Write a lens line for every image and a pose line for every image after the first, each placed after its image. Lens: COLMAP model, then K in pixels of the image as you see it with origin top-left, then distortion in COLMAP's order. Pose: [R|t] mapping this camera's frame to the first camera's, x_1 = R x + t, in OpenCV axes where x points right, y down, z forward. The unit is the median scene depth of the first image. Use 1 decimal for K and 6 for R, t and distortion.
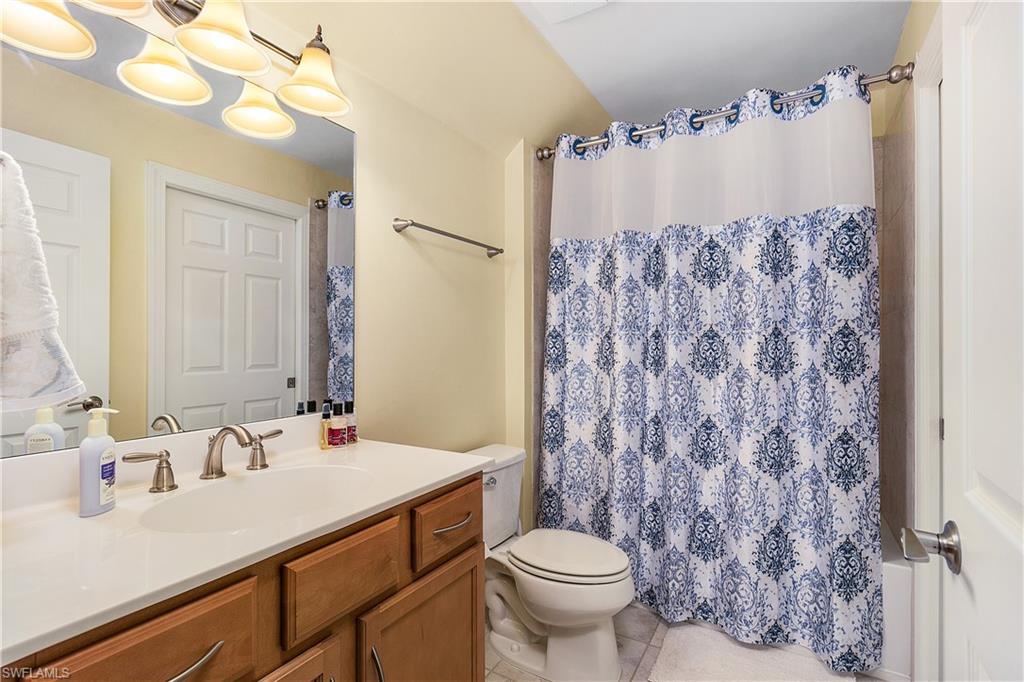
lens RADIAL K [[474.1, 0, 514.9], [0, 474.1, 346.7], [0, 0, 1]] dist [0.003137, -0.000696]
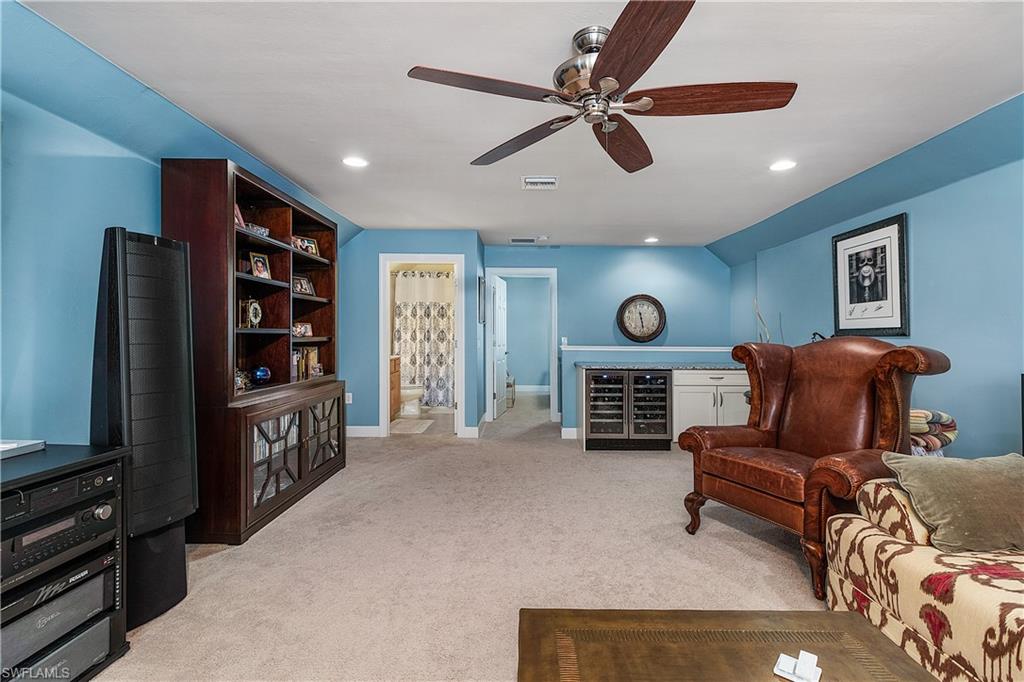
lens RADIAL K [[474.1, 0, 513.0], [0, 474.1, 341.6], [0, 0, 1]] dist [0.003137, -0.000696]
pose [[0.864648, -0.001240, 0.502376, -0.933603], [-0.001352, 0.999988, 0.004795, 0.035229], [-0.502376, -0.004825, 0.864636, -2.388751]]
